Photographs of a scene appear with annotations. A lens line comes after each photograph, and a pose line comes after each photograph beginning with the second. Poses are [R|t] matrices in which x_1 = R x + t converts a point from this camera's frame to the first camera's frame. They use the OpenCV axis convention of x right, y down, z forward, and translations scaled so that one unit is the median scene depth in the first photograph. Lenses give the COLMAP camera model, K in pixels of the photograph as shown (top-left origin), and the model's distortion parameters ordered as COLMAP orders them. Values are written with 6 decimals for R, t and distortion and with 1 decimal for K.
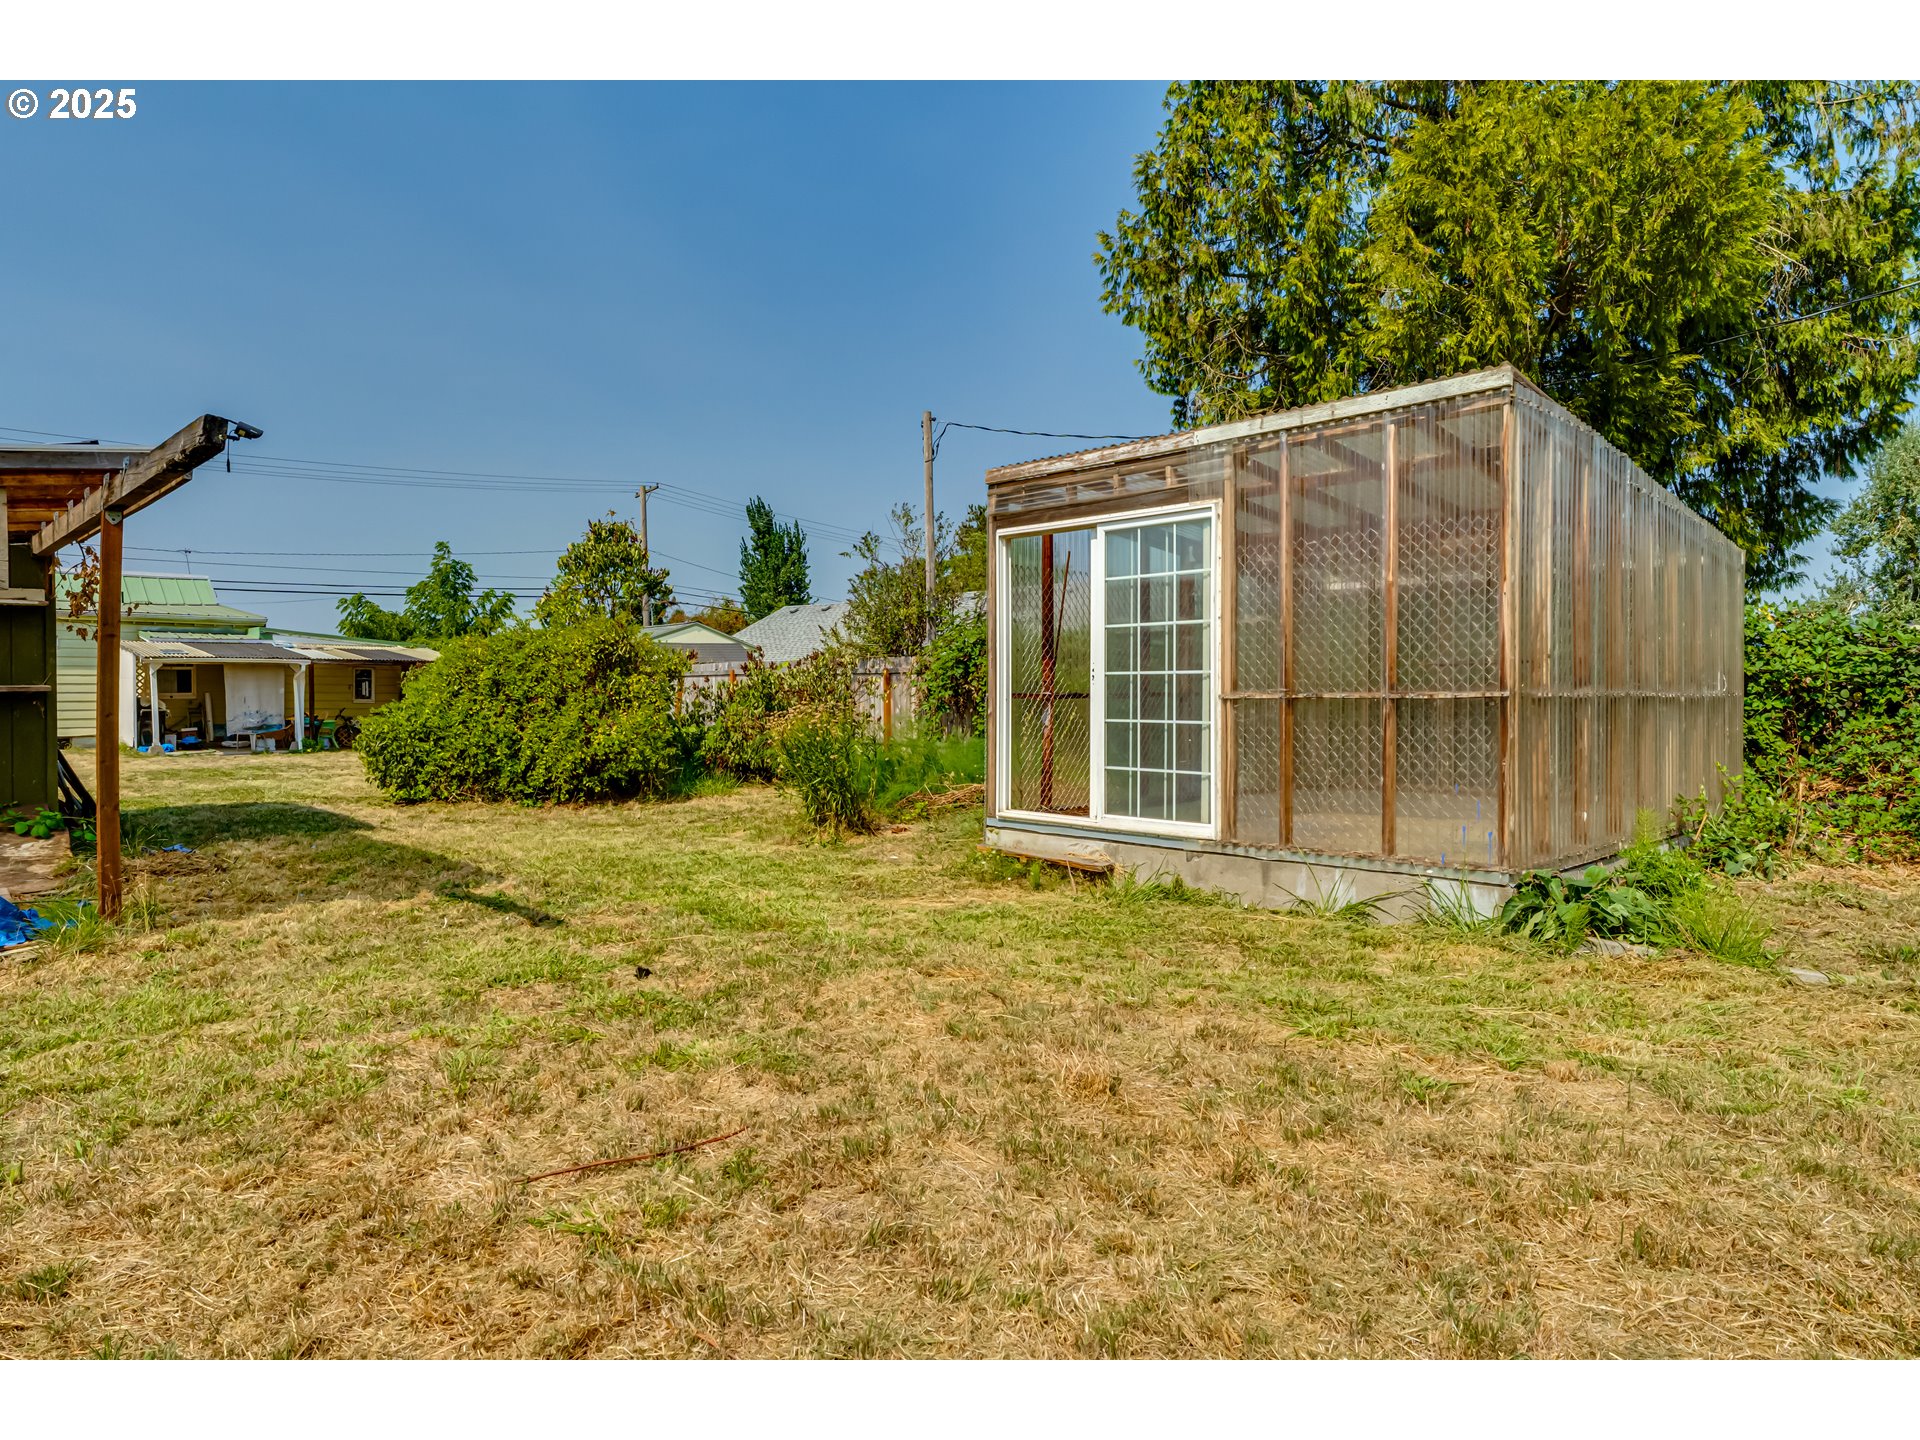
lens RADIAL K [[1142.5, 0, 960.0], [0, 1142.5, 720.0], [0, 0, 1]] dist [-0.002544, -0.000628]
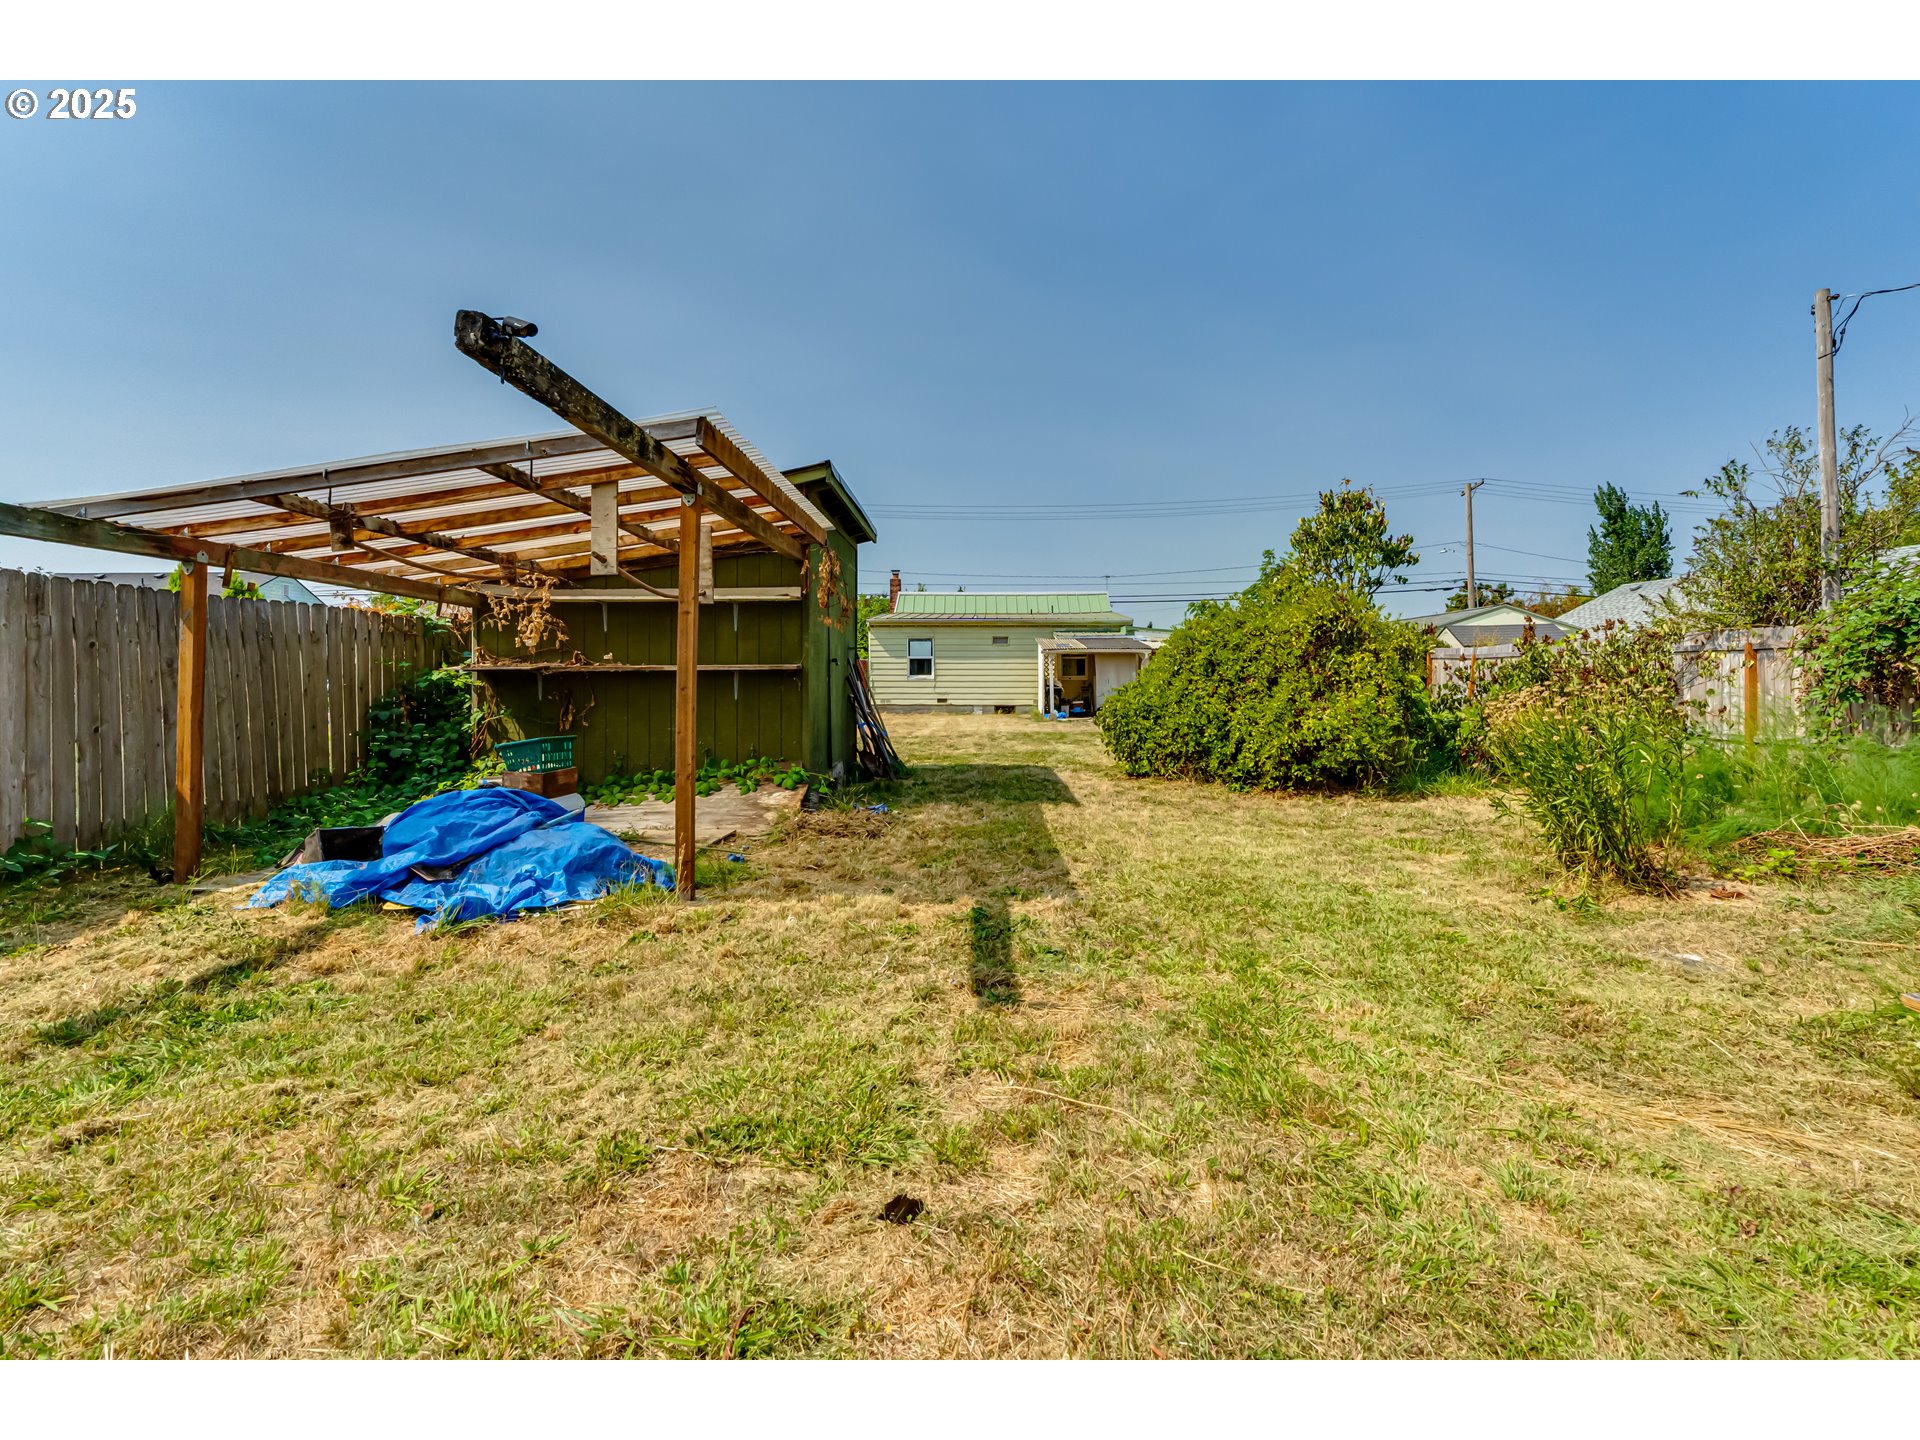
lens RADIAL K [[907.0, 0, 942.2], [0, 907.0, 675.9], [0, 0, 1]] dist [-0.001160, 0.000623]
pose [[0.686009, 0.001315, -0.727592, 0.008338], [-0.020178, 0.999648, -0.017219, -0.002613], [0.727313, 0.026494, 0.685794, 0.257393]]
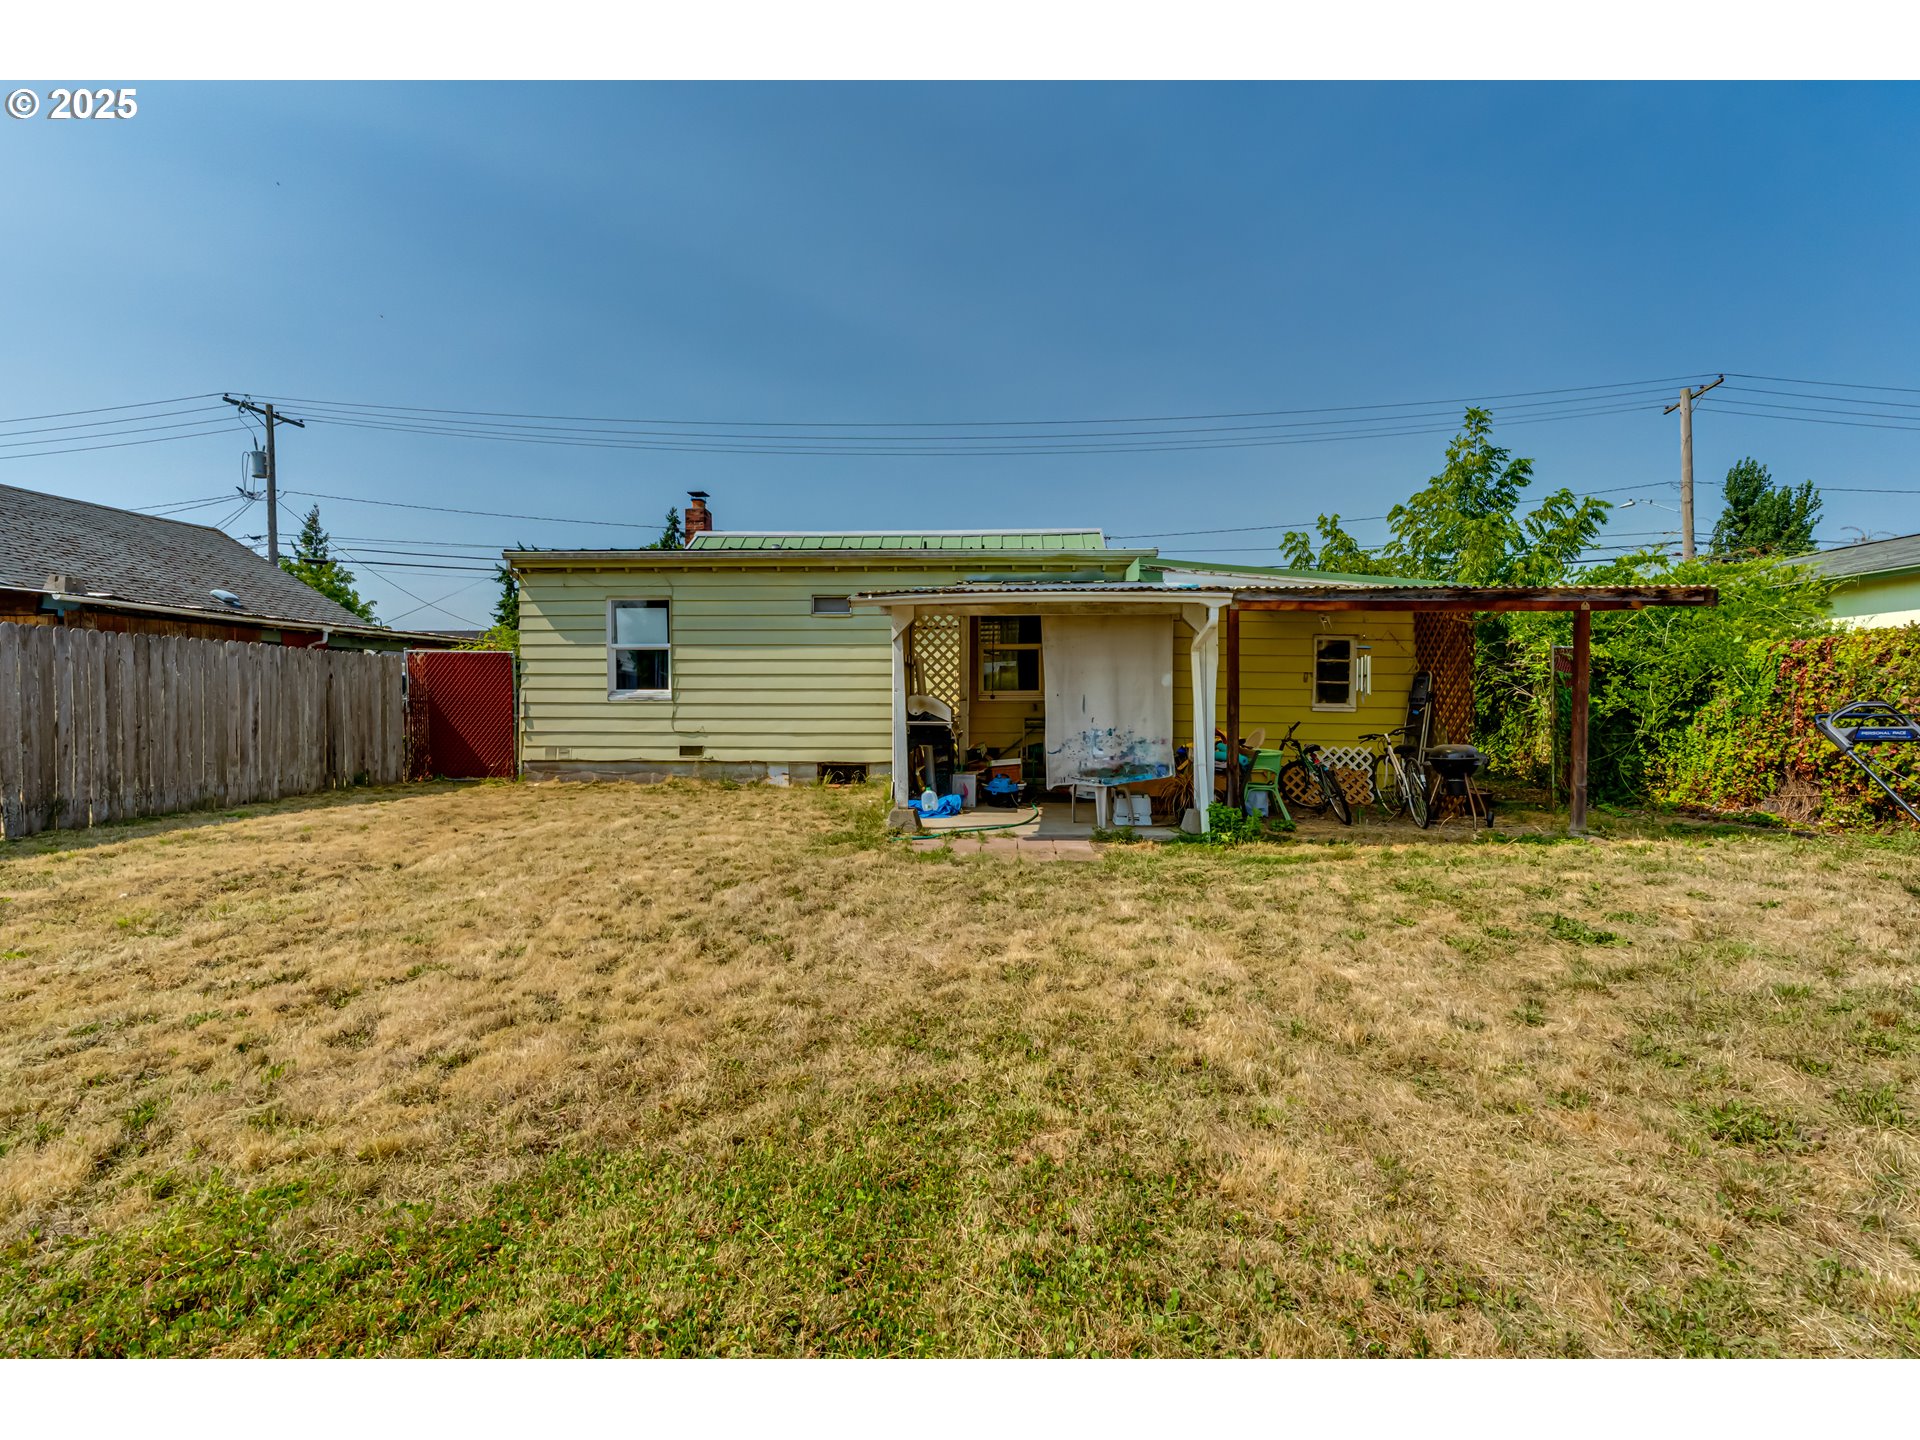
lens RADIAL K [[855.1, 0, 960.0], [0, 855.1, 720.0], [0, 0, 1]] dist [-0.010465, -0.000175]
pose [[0.678222, 0.017430, -0.734650, -0.799379], [-0.020582, 0.999777, 0.004719, -0.022012], [0.734569, 0.011920, 0.678430, 1.406452]]
